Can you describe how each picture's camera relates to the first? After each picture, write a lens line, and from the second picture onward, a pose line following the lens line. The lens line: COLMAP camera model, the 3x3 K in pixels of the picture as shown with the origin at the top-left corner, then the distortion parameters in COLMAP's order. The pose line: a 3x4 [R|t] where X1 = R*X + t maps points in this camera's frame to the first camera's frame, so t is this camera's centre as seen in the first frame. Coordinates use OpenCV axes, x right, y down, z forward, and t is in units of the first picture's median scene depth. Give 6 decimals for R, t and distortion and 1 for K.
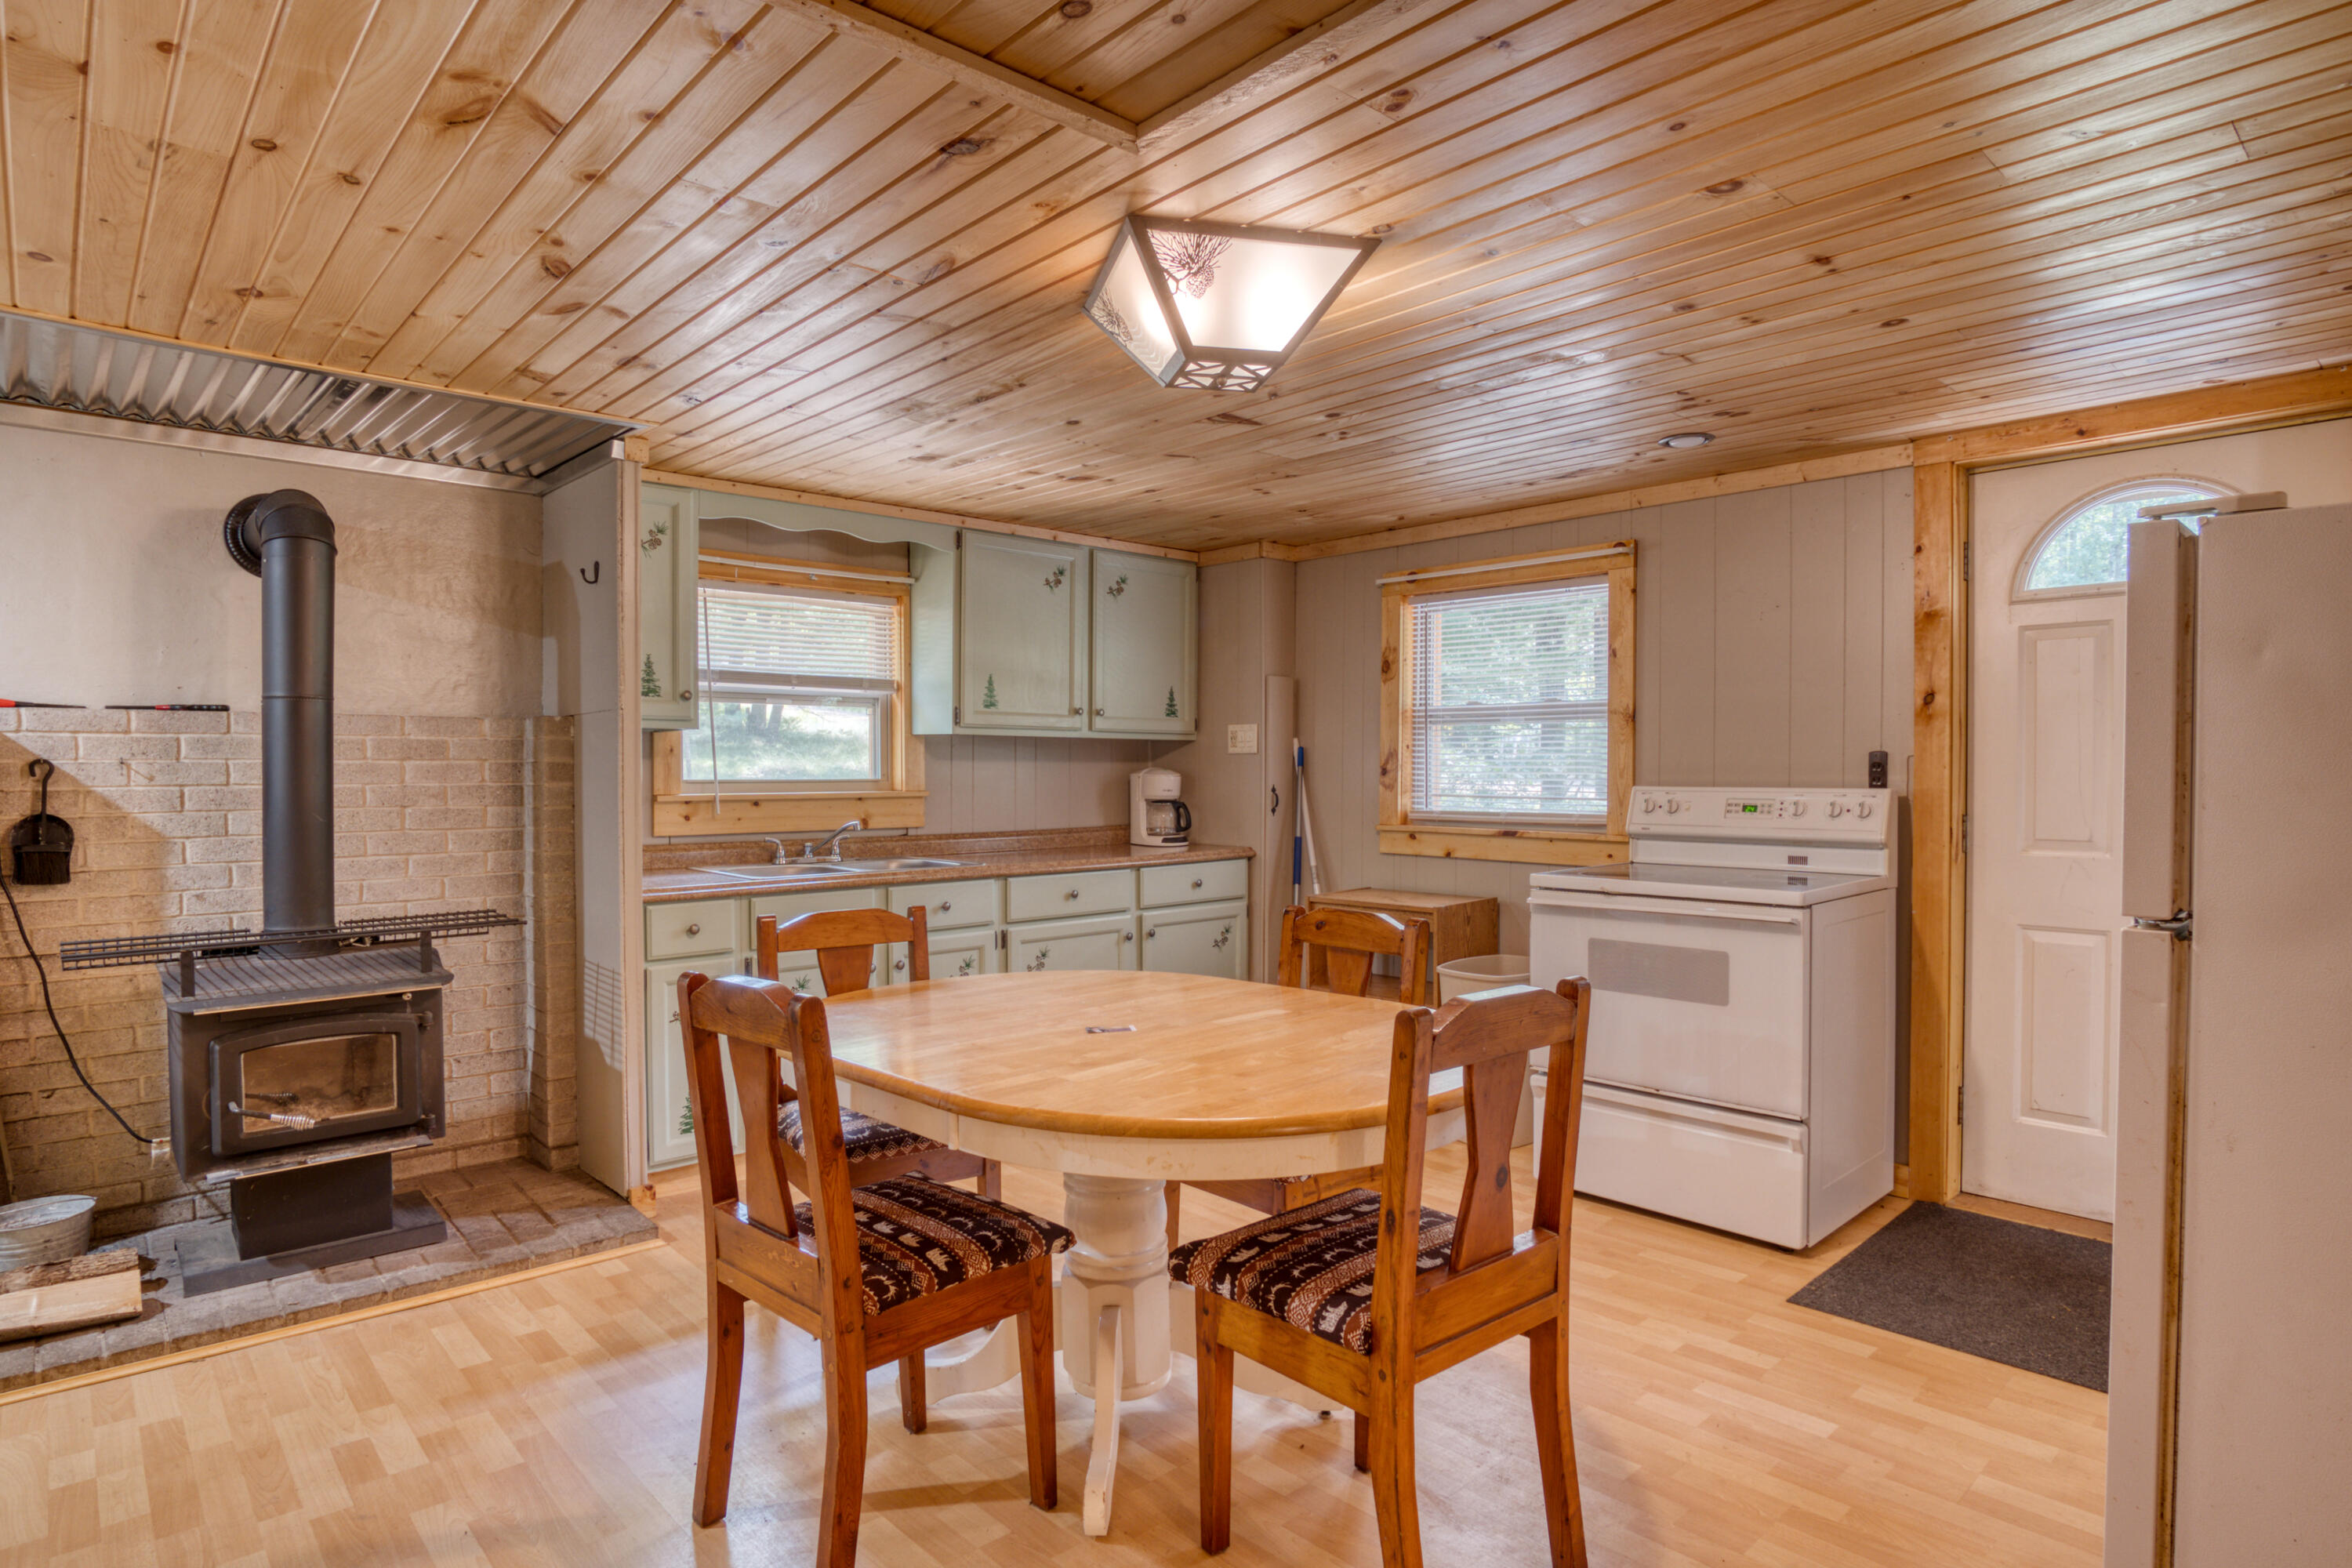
lens RADIAL K [[1267.3, 0, 1170.3], [0, 1267.3, 782.2], [0, 0, 1]] dist [-0.005232, 0.000568]
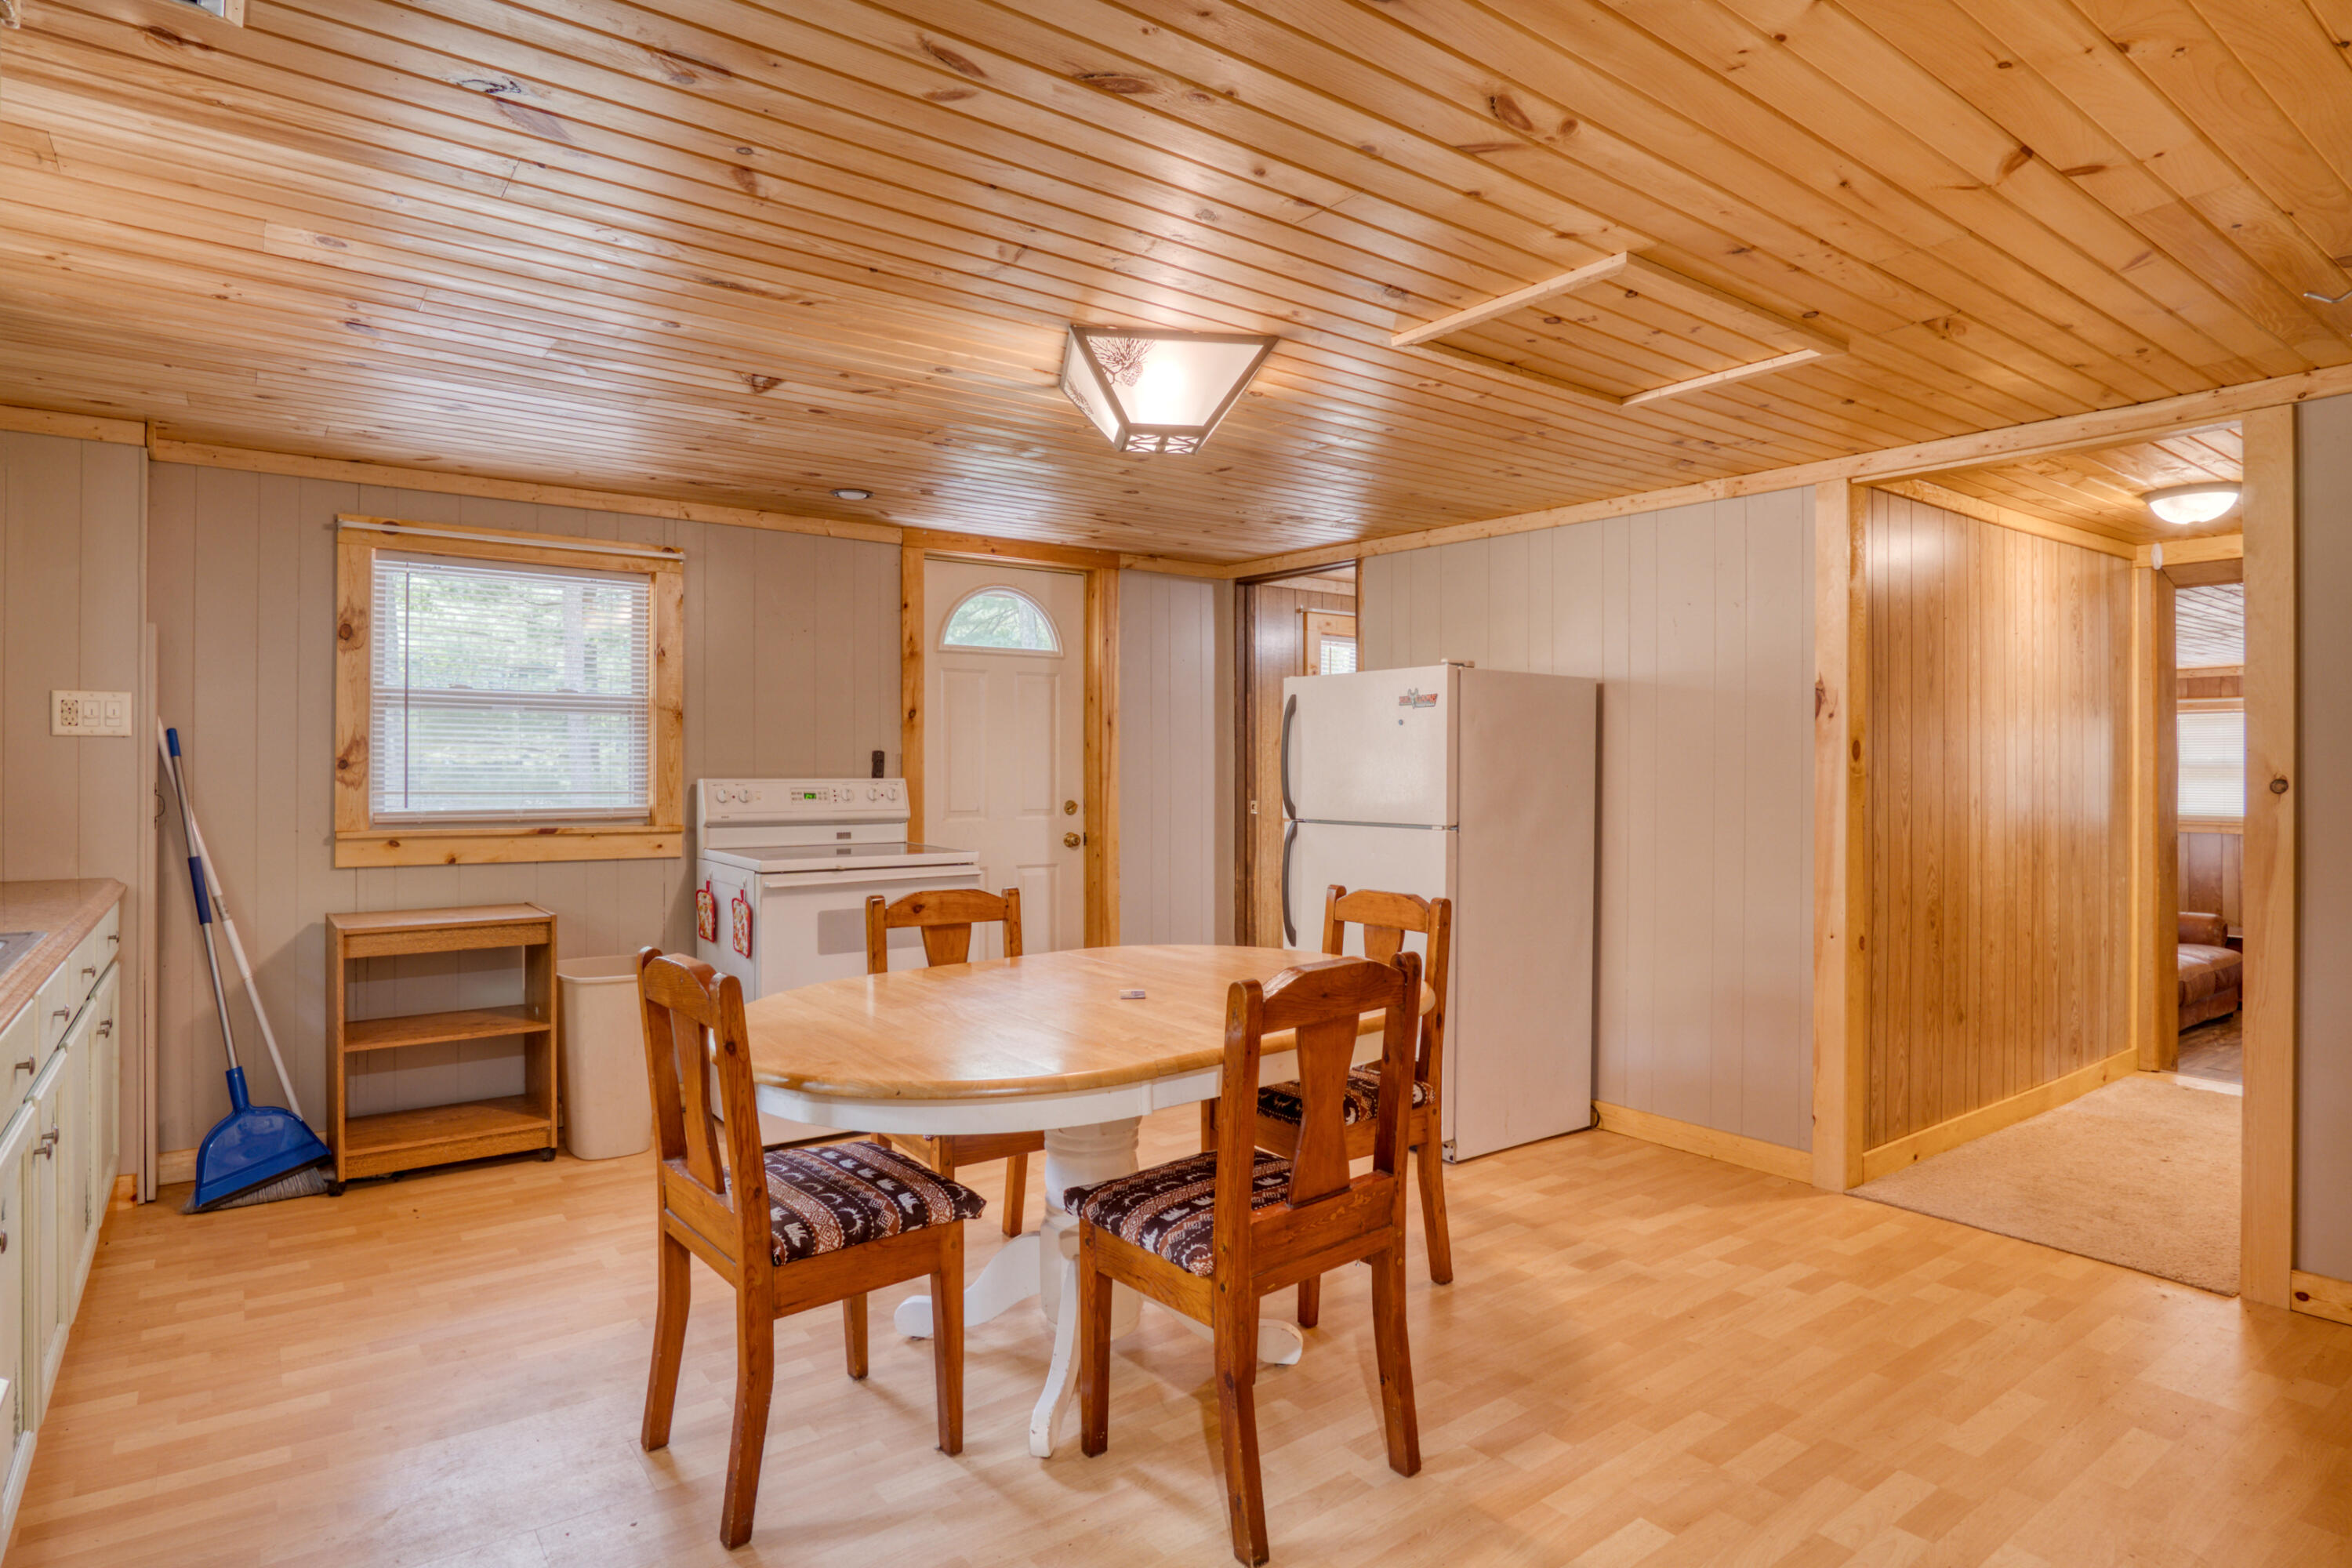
lens RADIAL K [[1267.3, 0, 1167.3], [0, 1267.3, 778.5], [0, 0, 1]] dist [-0.005232, 0.000568]
pose [[0.107857, -0.006499, 0.994145, -0.572861], [0.007451, 0.999956, 0.005729, -0.000480], [-0.994139, 0.006790, 0.107900, 0.416821]]
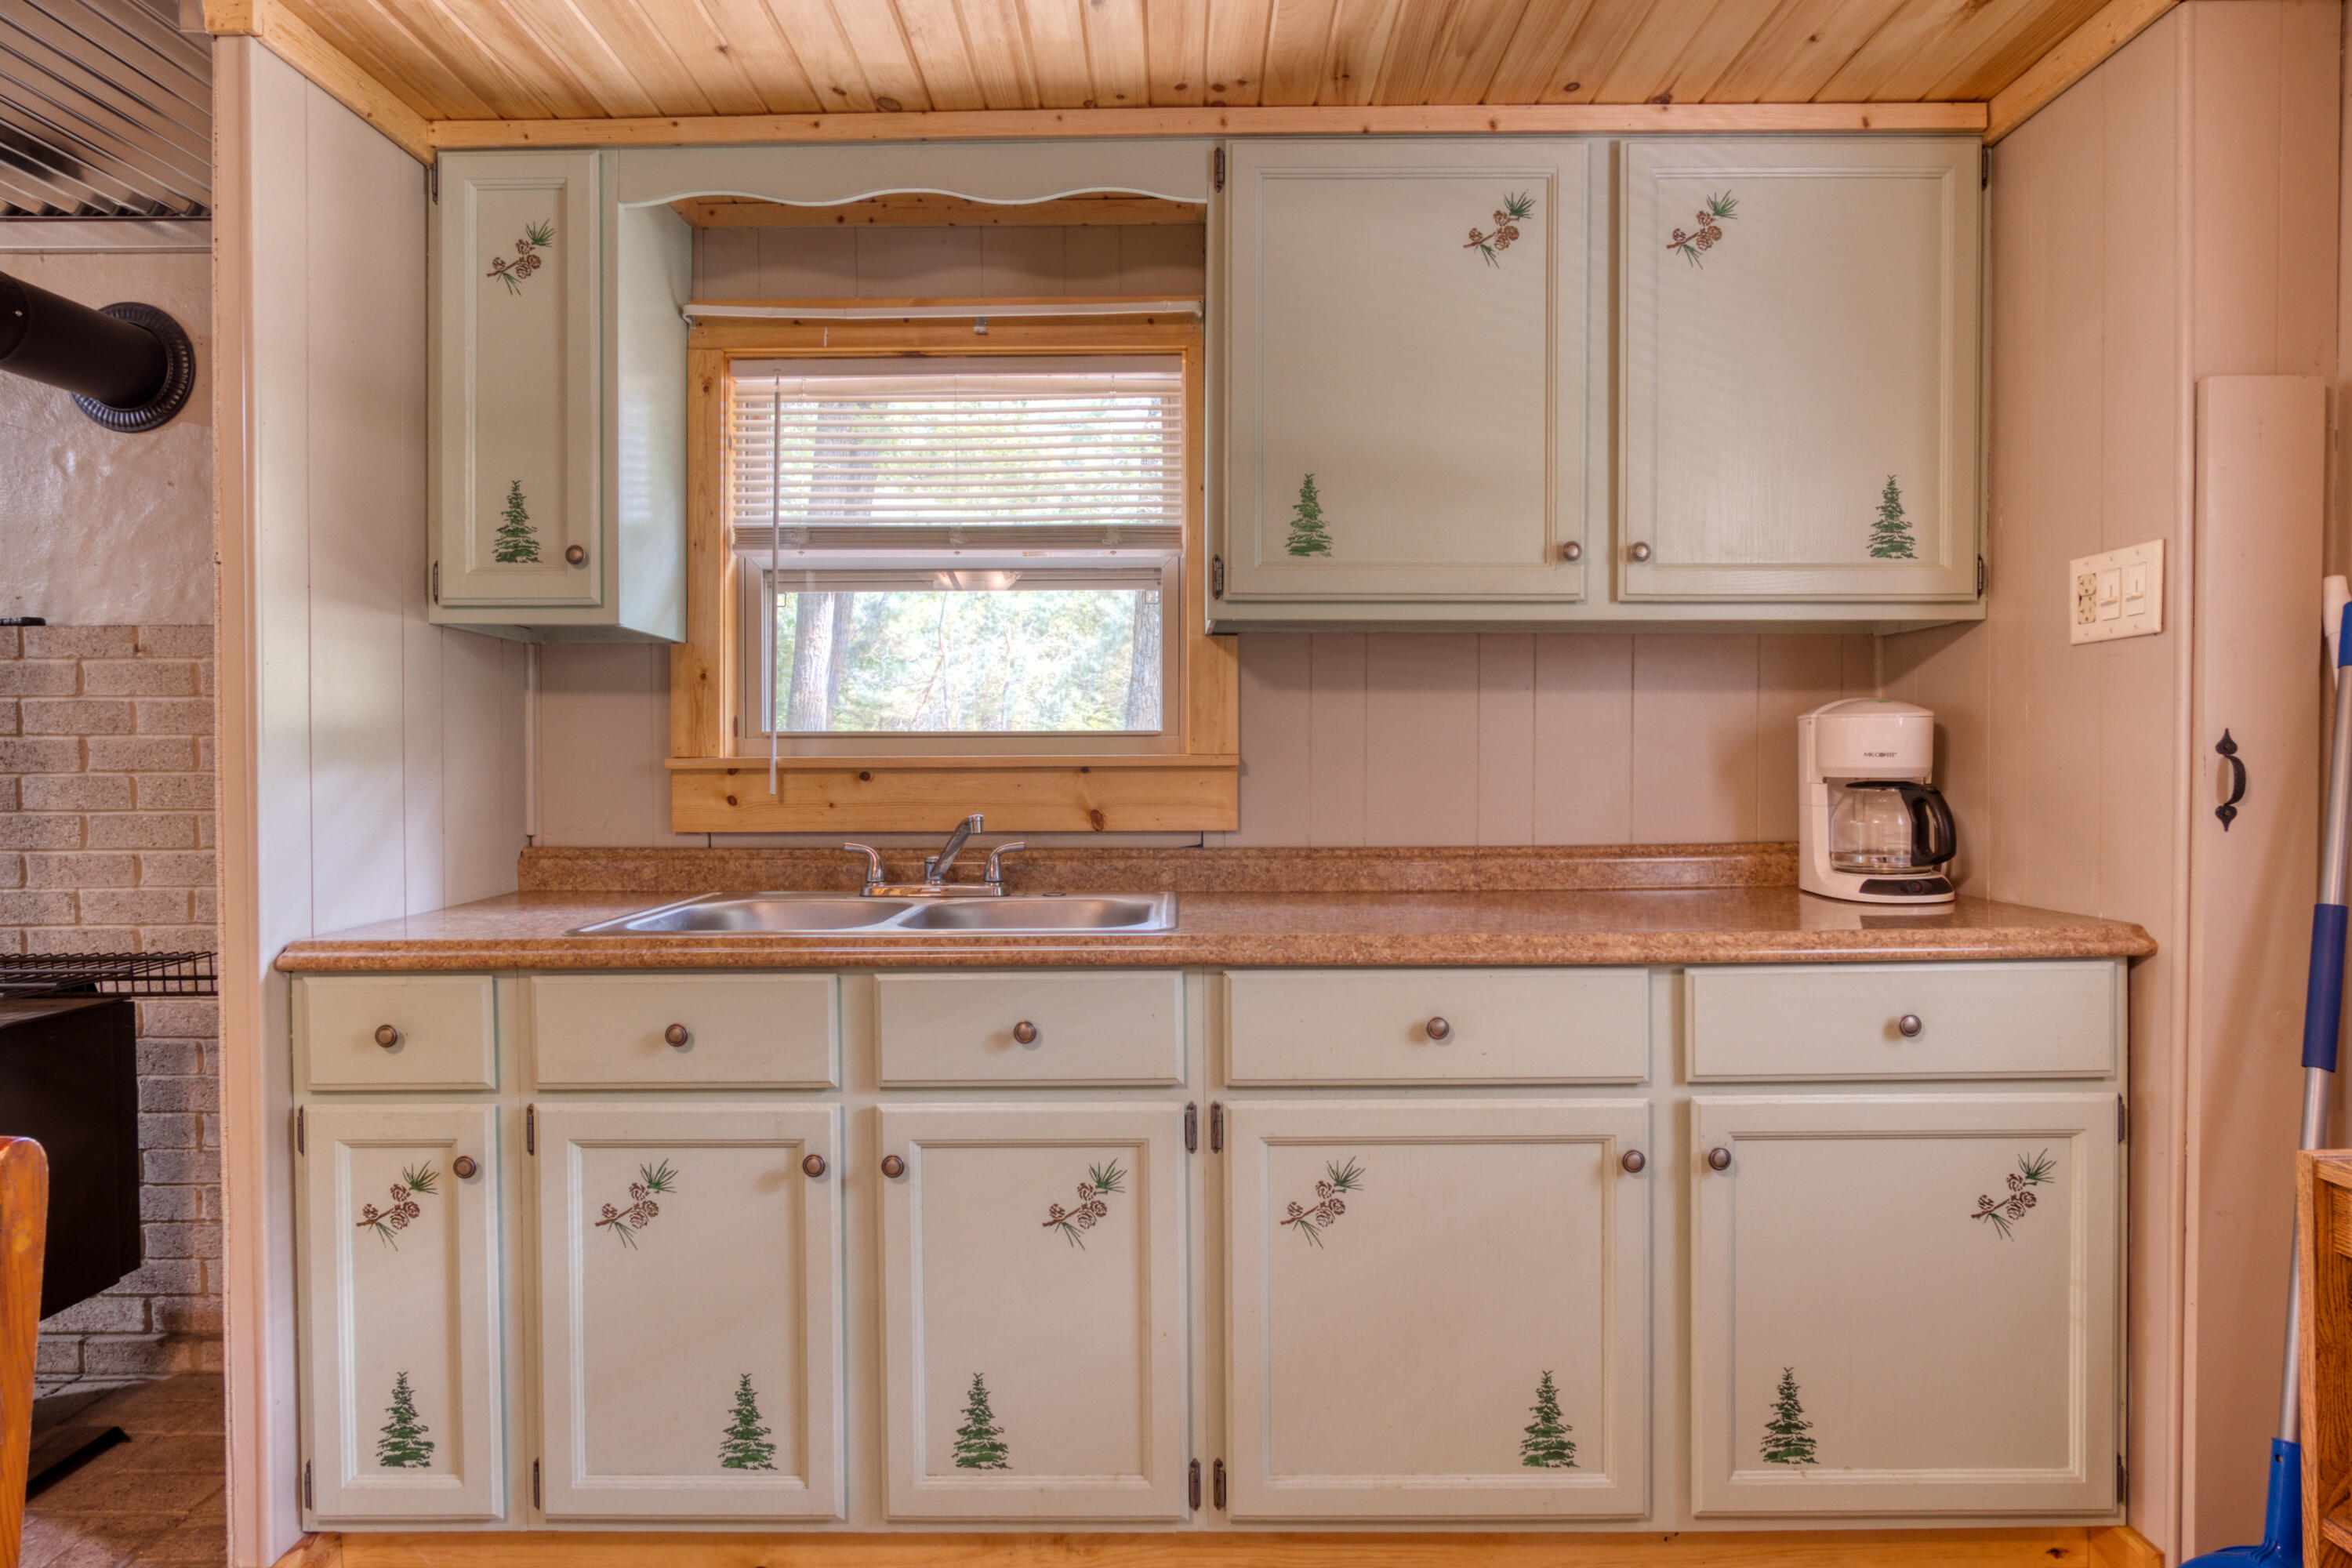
lens RADIAL K [[1267.3, 0, 1171.1], [0, 1267.3, 782.2], [0, 0, 1]] dist [-0.005232, 0.000568]
pose [[0.730856, 0.004909, -0.682514, 0.111217], [-0.003798, 0.999988, 0.003126, 0.015872], [0.682521, 0.000307, 0.730866, 0.644583]]
